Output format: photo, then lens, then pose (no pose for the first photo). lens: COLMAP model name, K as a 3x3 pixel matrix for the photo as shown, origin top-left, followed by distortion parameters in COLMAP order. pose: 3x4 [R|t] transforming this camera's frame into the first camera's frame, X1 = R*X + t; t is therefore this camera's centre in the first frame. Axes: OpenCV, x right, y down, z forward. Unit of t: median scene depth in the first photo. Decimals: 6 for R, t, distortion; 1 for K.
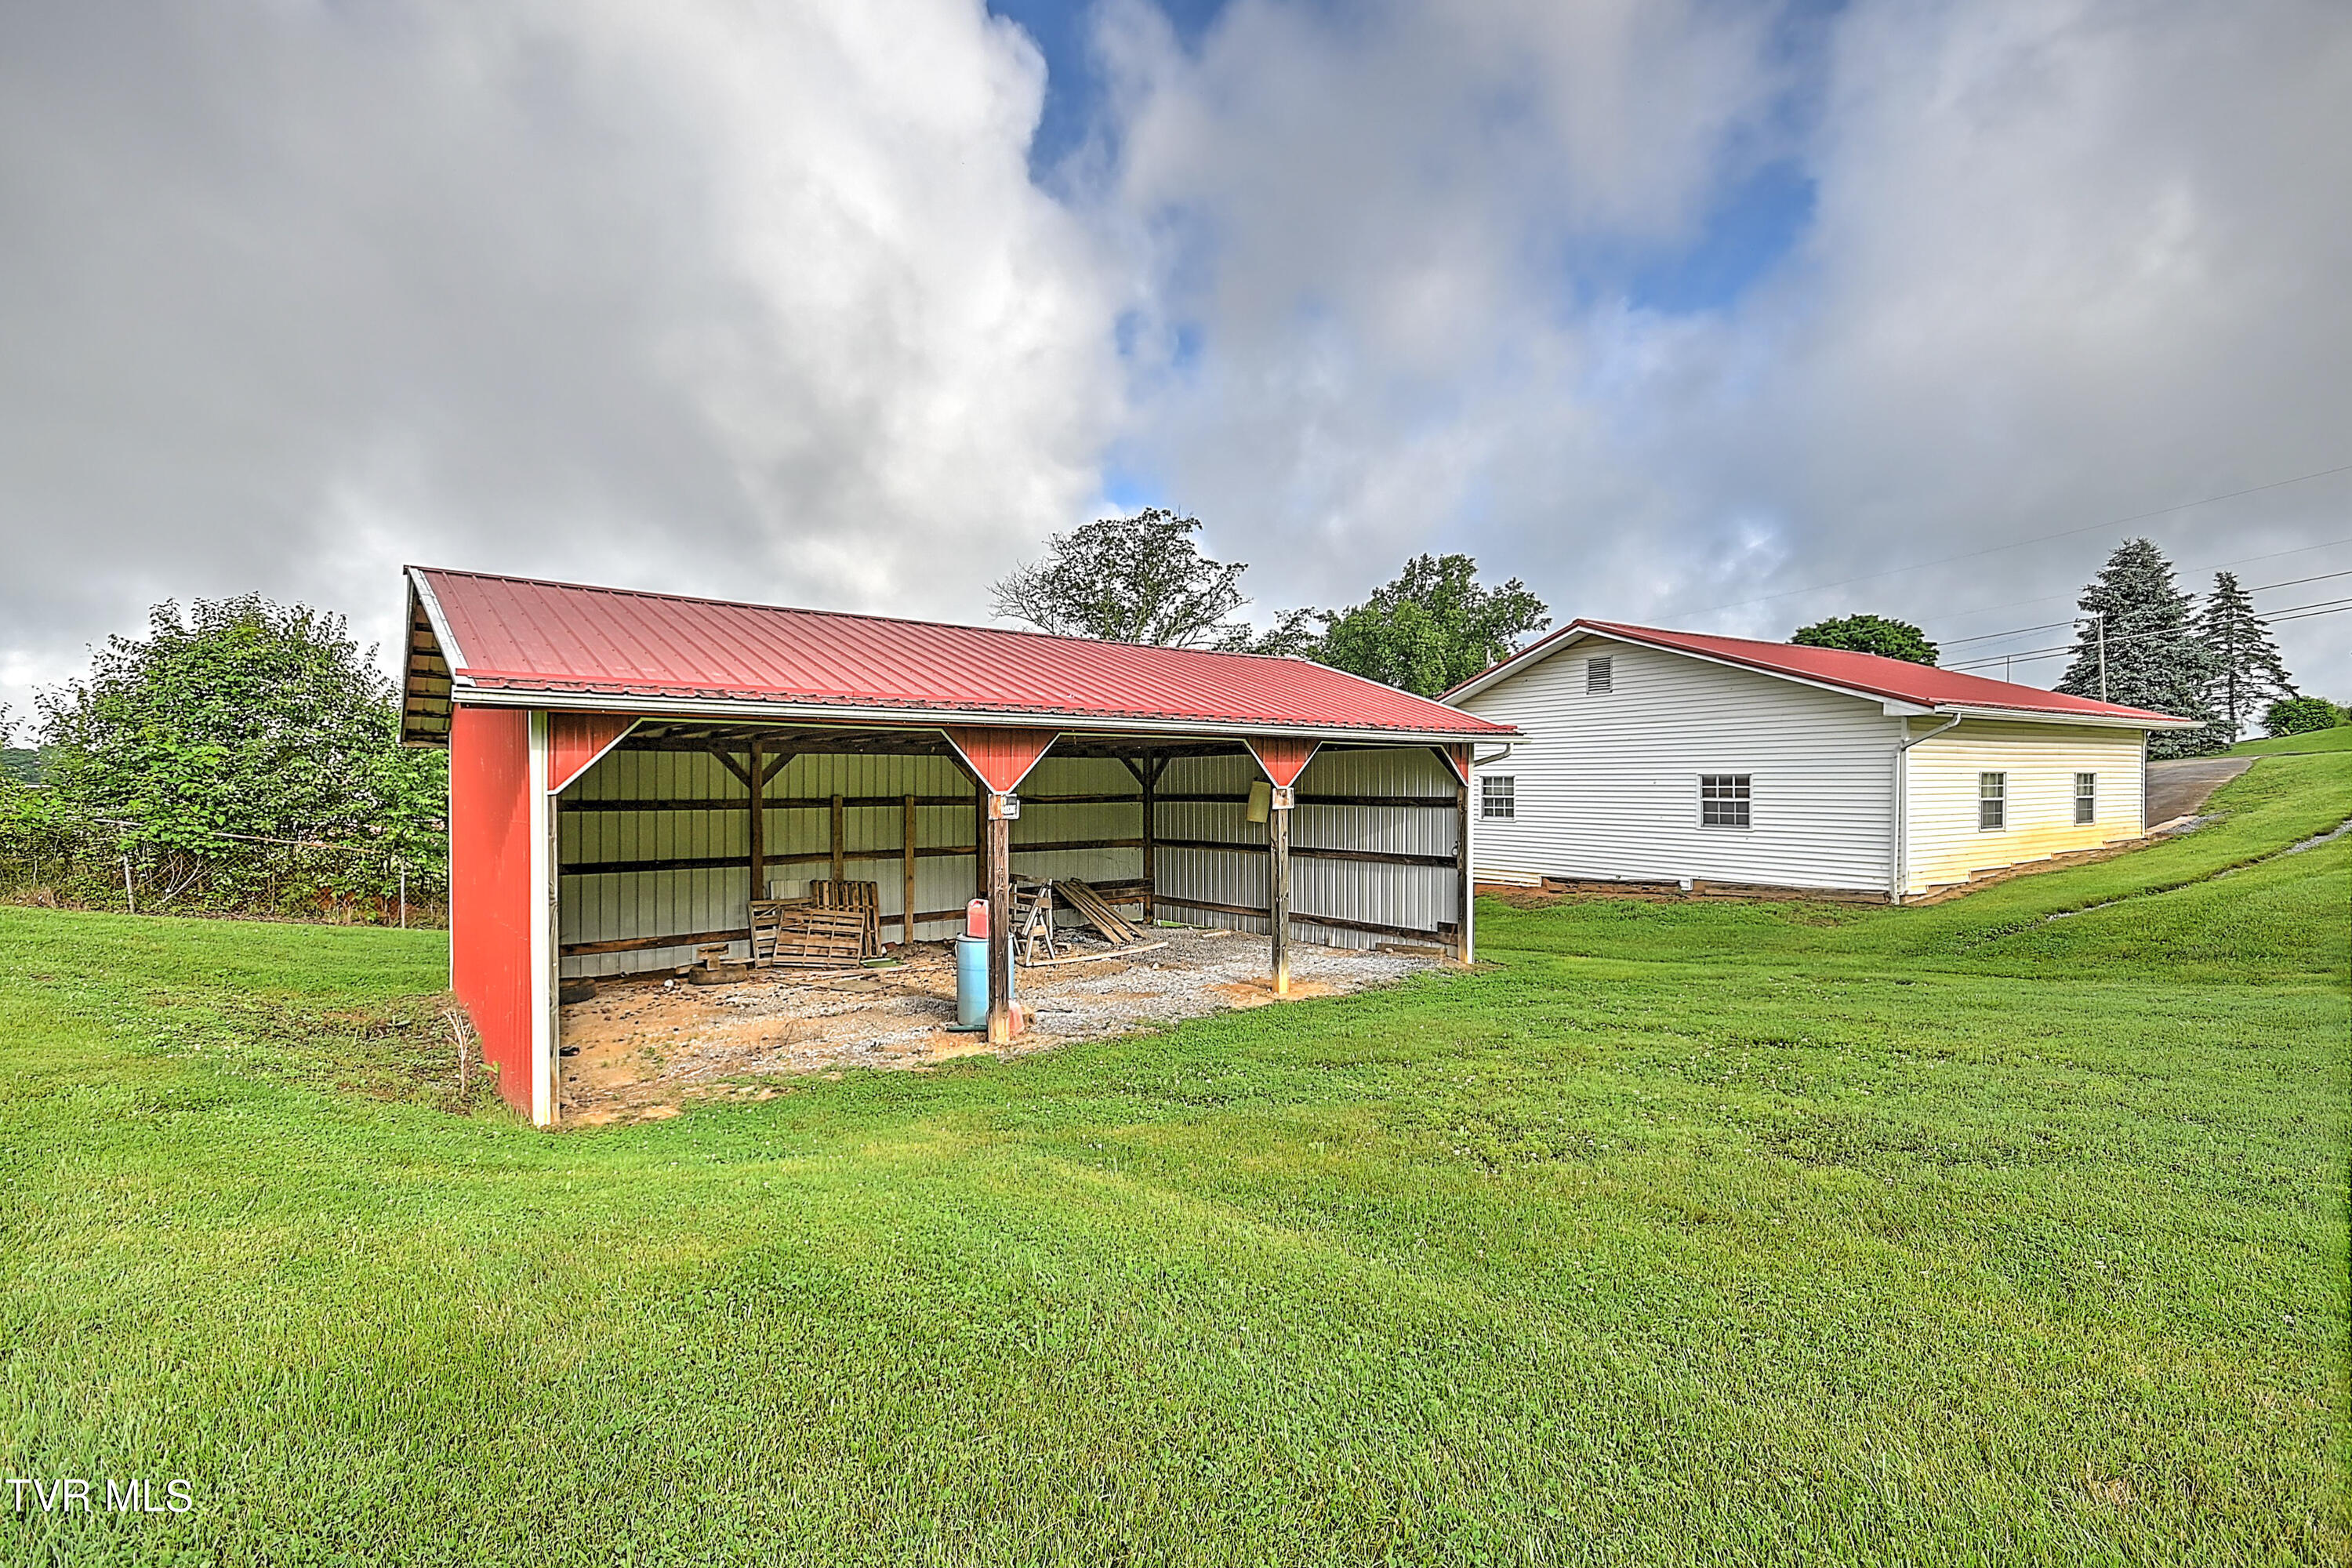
lens RADIAL K [[1018.5, 0, 1172.7], [0, 1018.5, 785.8], [0, 0, 1]] dist [0.010723, -0.001612]
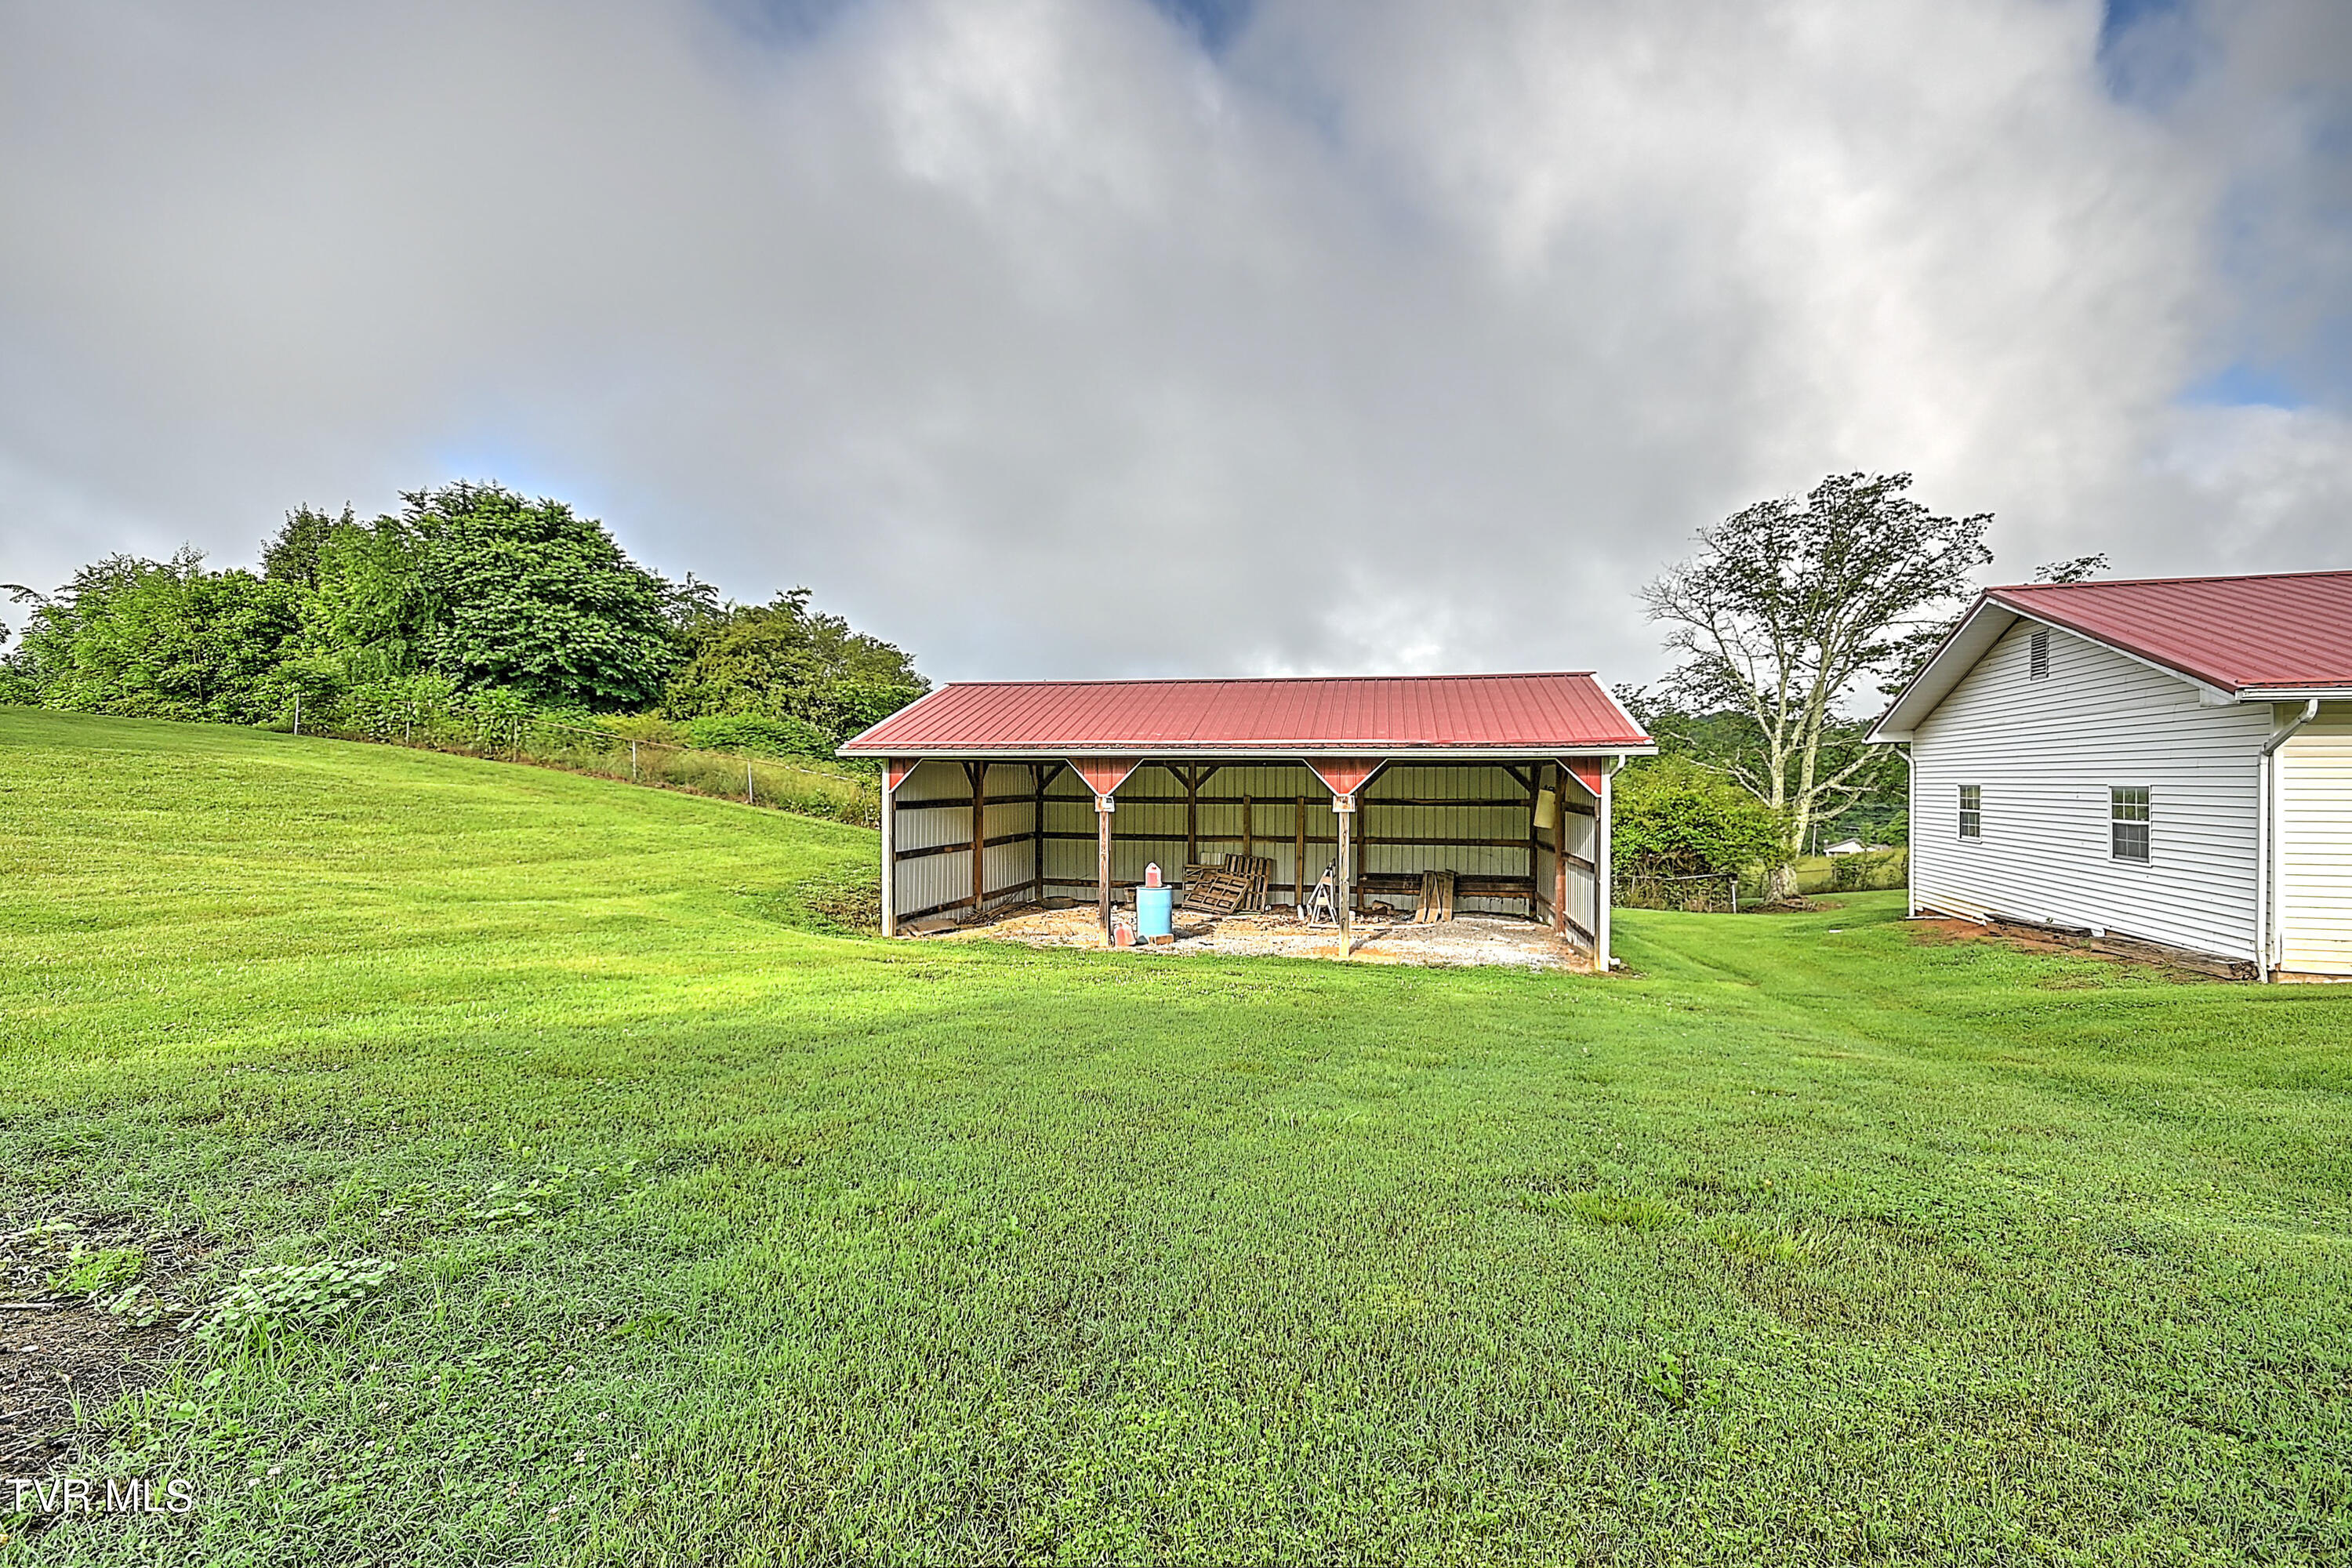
lens RADIAL K [[1018.5, 0, 1174.8], [0, 1018.5, 781.3], [0, 0, 1]] dist [0.010723, -0.001612]
pose [[0.641199, 0.005084, -0.767358, 0.698083], [-0.007777, 0.999970, 0.000127, -0.010451], [0.767336, 0.005886, 0.641219, 0.006709]]
